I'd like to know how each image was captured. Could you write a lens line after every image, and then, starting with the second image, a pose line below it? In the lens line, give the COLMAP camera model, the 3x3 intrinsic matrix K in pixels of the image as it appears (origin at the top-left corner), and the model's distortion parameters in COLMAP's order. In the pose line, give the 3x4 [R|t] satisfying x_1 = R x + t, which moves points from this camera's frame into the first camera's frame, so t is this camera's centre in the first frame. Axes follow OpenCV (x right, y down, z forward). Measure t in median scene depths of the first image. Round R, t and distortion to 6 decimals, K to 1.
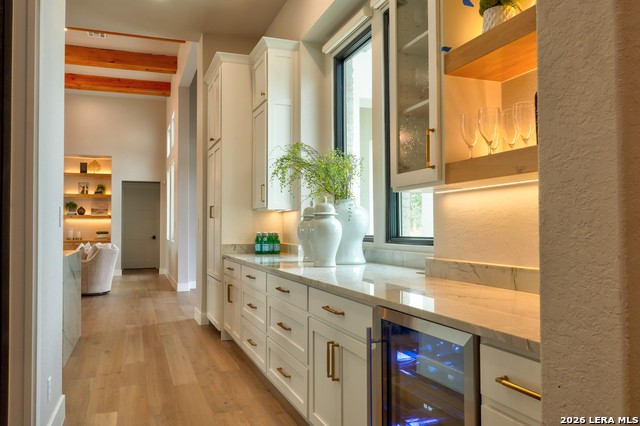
lens RADIAL K [[479.8, 0, 317.9], [0, 479.8, 213.9], [0, 0, 1]] dist [-0.011557, -0.003869]
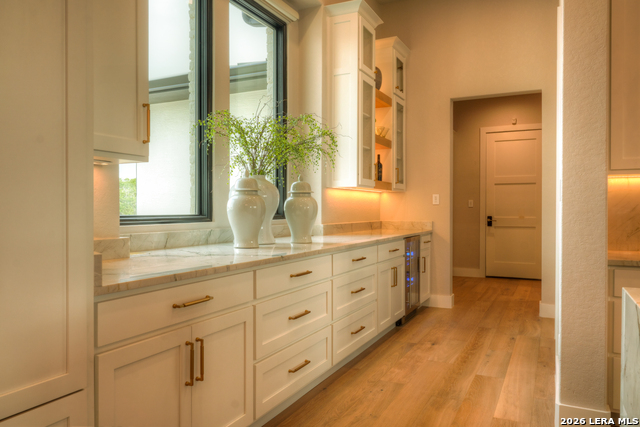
lens RADIAL K [[477.7, 0, 317.2], [0, 477.7, 213.8], [0, 0, 1]] dist [-0.004008, -0.005665]
pose [[-0.673977, -0.003147, 0.738746, -0.858976], [-0.020708, 0.999678, -0.014634, 0.070531], [-0.738462, -0.025161, -0.673825, 1.866038]]
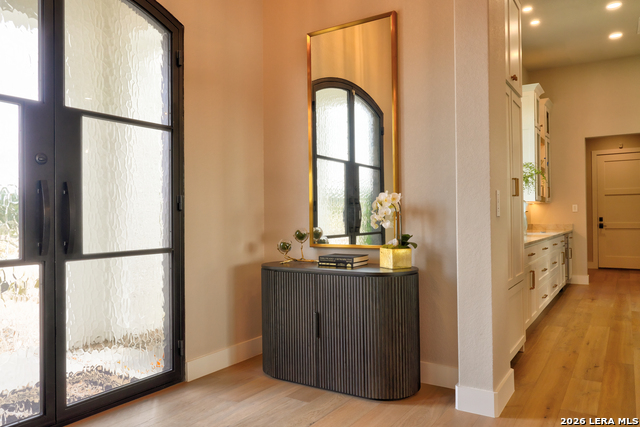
lens RADIAL K [[477.7, 0, 321.2], [0, 477.7, 213.9], [0, 0, 1]] dist [-0.004008, -0.005665]
pose [[-0.590393, 0.014893, 0.806978, -1.141182], [-0.013963, 0.999492, -0.028661, 0.109943], [-0.806995, -0.028190, -0.589885, 3.159168]]
